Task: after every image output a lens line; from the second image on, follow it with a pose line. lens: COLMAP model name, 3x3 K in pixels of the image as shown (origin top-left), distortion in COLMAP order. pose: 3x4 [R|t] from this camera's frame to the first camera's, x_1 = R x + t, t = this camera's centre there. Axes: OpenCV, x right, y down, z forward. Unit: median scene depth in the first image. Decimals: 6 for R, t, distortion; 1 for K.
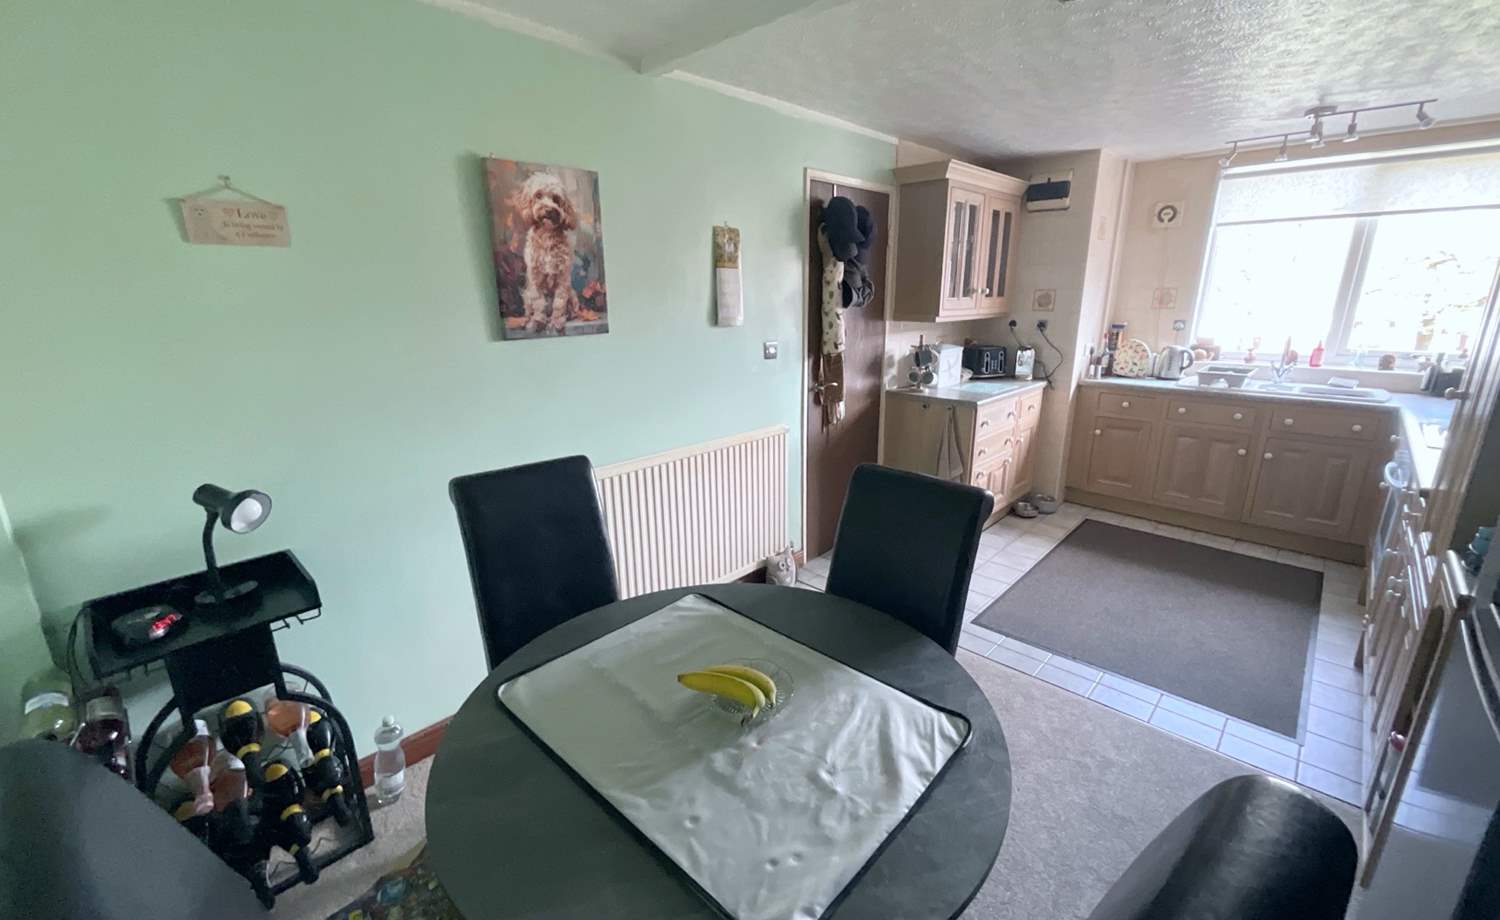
lens RADIAL K [[608.3, 0, 749.8], [0, 608.3, 466.4], [0, 0, 1]] dist [-0.006846, 0.001986]
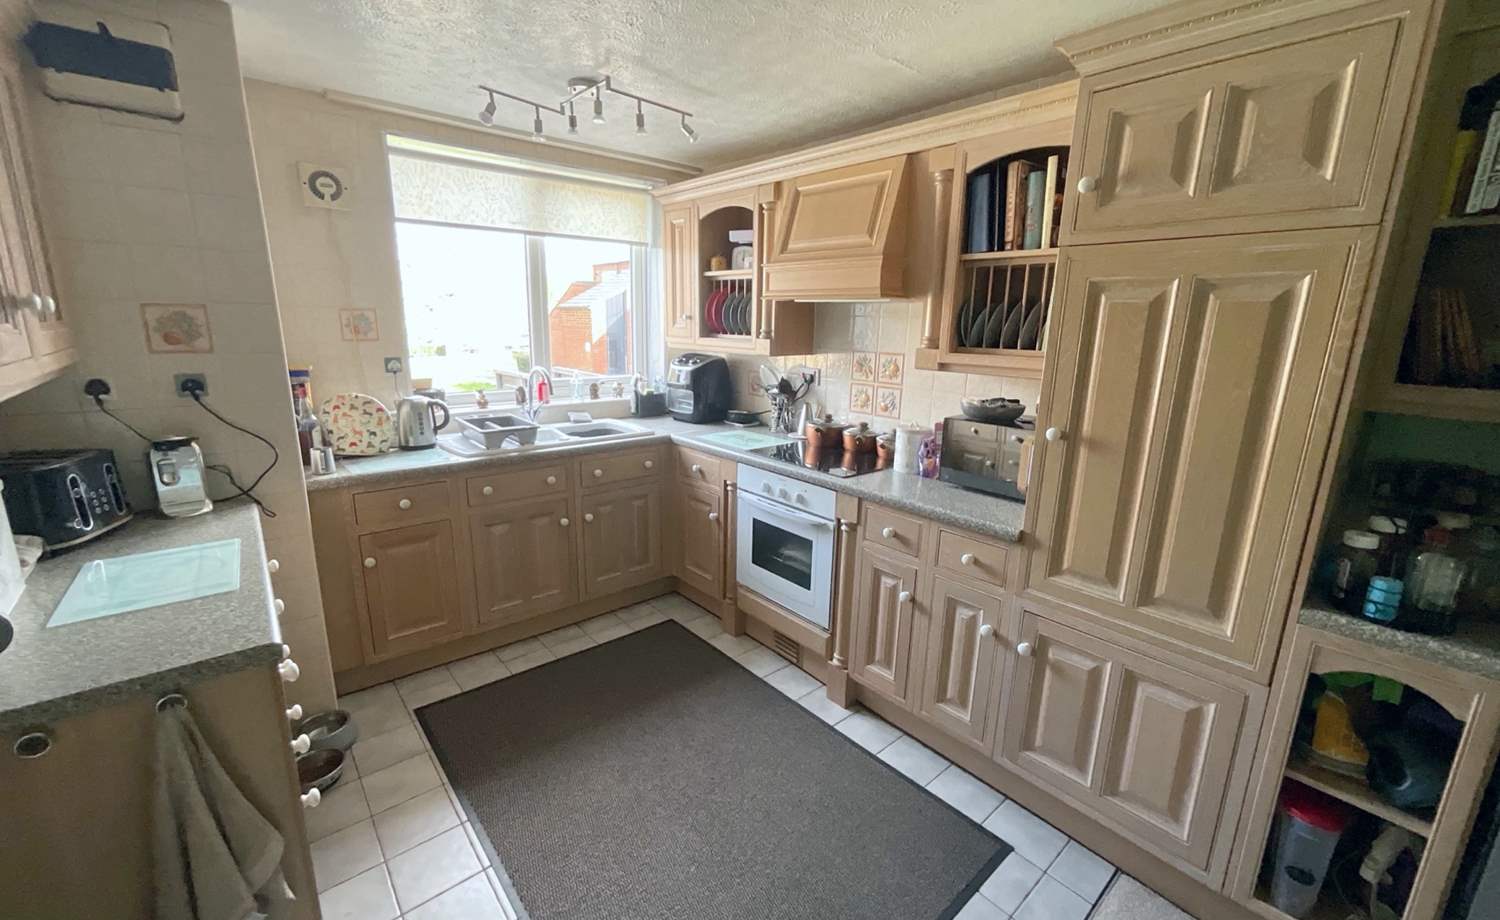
lens RADIAL K [[608.3, 0, 752.2], [0, 608.3, 461.7], [0, 0, 1]] dist [-0.006846, 0.001986]
pose [[0.088534, -0.215956, 0.972381, 0.114606], [0.254220, 0.948783, 0.187569, -0.222975], [-0.963086, 0.230593, 0.138900, 0.787556]]
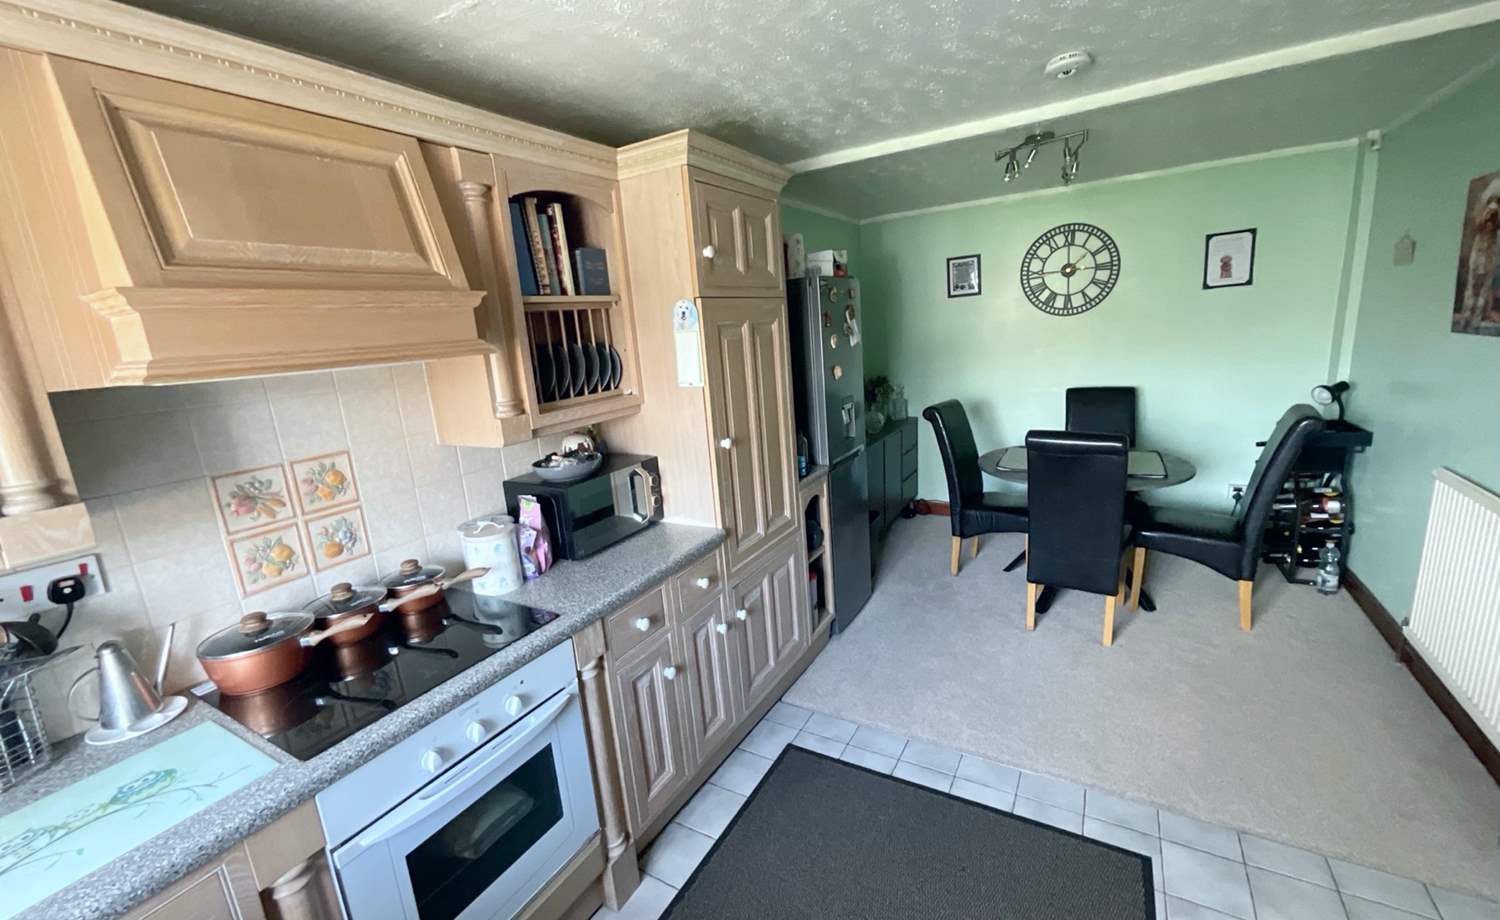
lens RADIAL K [[608.3, 0, 752.9], [0, 608.3, 459.9], [0, 0, 1]] dist [-0.006846, 0.001986]
pose [[-0.967619, 0.134988, -0.213286, 0.804363], [0.018185, 0.880071, 0.474493, -0.388620], [0.251758, 0.455250, -0.854029, 1.209345]]
